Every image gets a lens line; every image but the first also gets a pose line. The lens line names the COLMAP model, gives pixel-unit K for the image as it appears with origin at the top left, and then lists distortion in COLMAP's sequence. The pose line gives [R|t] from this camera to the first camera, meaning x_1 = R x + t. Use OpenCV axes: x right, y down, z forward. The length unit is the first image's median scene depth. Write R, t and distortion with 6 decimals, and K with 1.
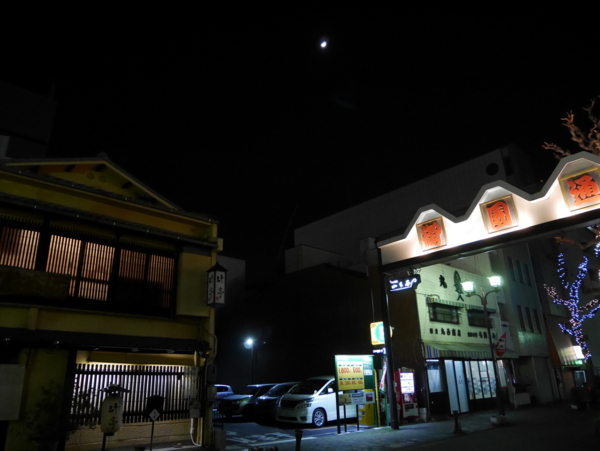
lens RADIAL K [[433.1, 0, 299.7], [0, 433.1, 223.3], [0, 0, 1]] dist [-0.062961, 0.021793]
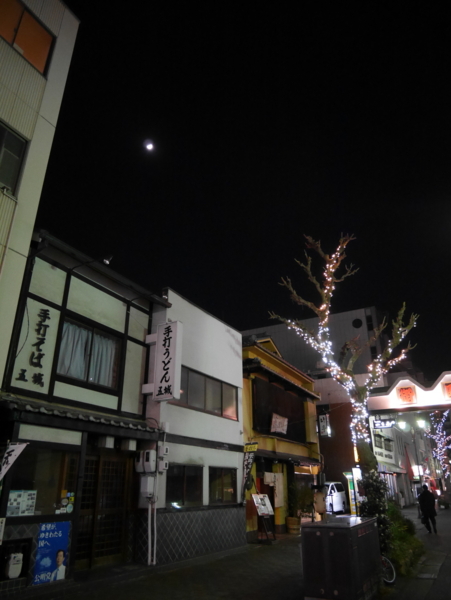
lens RADIAL K [[433.1, 0, 224.5], [0, 433.1, 302.5], [0, 0, 1]] dist [-0.062961, 0.021793]
pose [[0.948042, 0.148175, 0.281533, -0.836220], [-0.132408, 0.988404, -0.074336, -0.107393], [-0.289283, 0.033197, 0.956668, -0.356088]]
